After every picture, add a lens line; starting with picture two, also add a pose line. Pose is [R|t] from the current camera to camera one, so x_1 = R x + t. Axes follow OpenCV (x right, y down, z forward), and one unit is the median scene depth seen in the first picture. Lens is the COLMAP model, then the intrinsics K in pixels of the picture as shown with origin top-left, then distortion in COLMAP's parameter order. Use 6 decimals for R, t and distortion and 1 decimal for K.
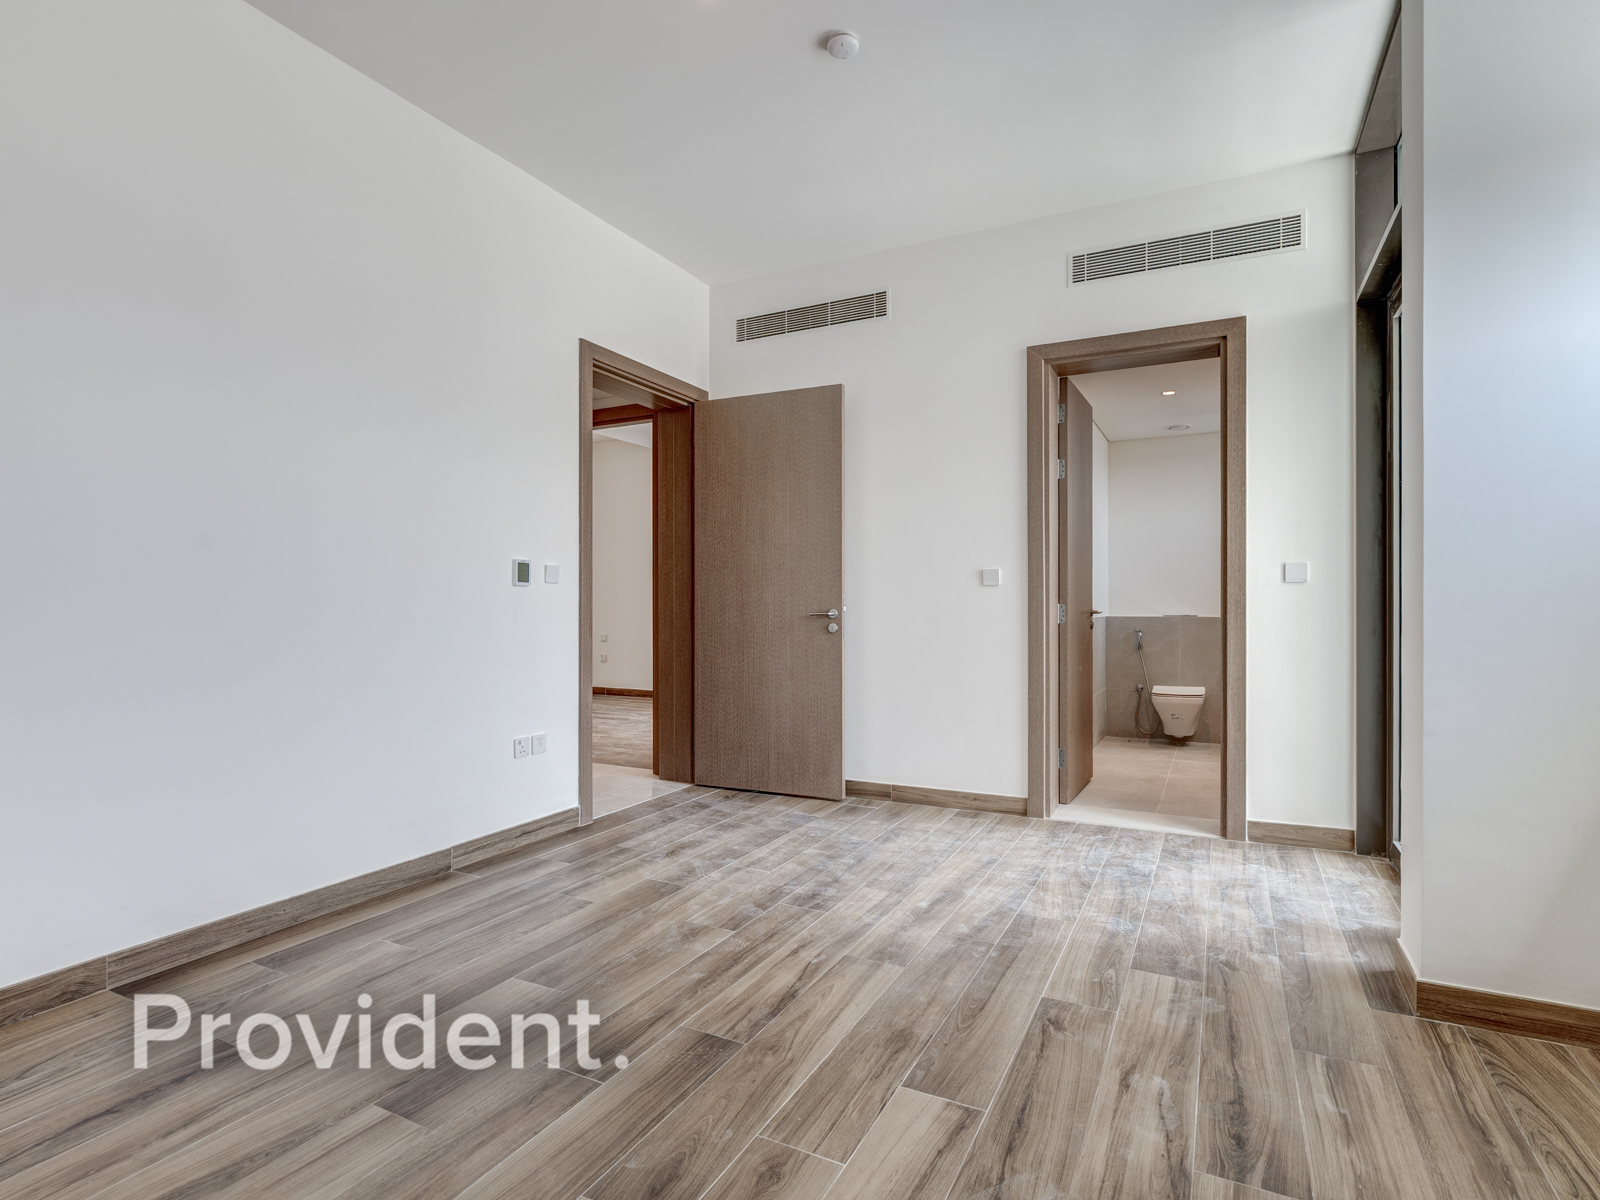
lens RADIAL K [[826.9, 0, 799.4], [0, 826.9, 605.9], [0, 0, 1]] dist [-0.004061, 0.001530]
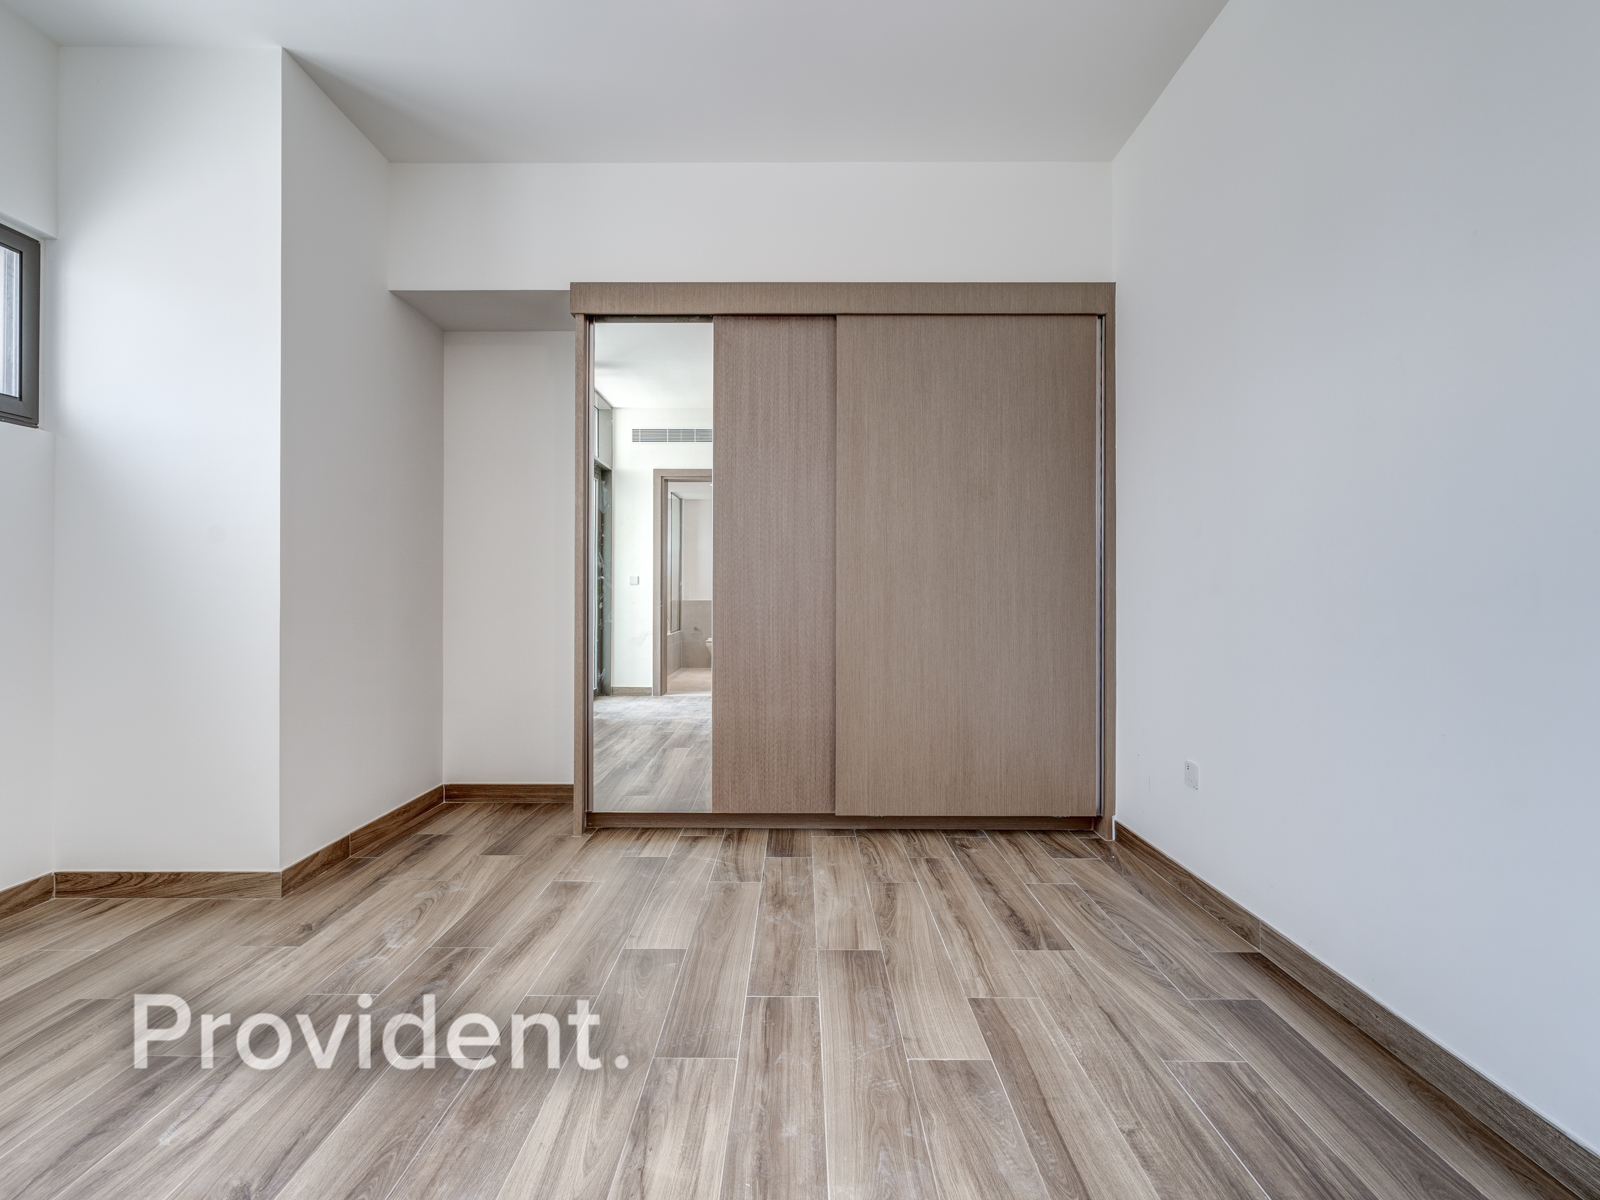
lens RADIAL K [[826.9, 0, 799.3], [0, 826.9, 594.0], [0, 0, 1]] dist [-0.004061, 0.001530]
pose [[-0.891601, -0.002410, -0.452815, 0.205453], [-0.001692, 0.999997, -0.001990, -0.001113], [0.452819, -0.001008, -0.891602, 1.818188]]
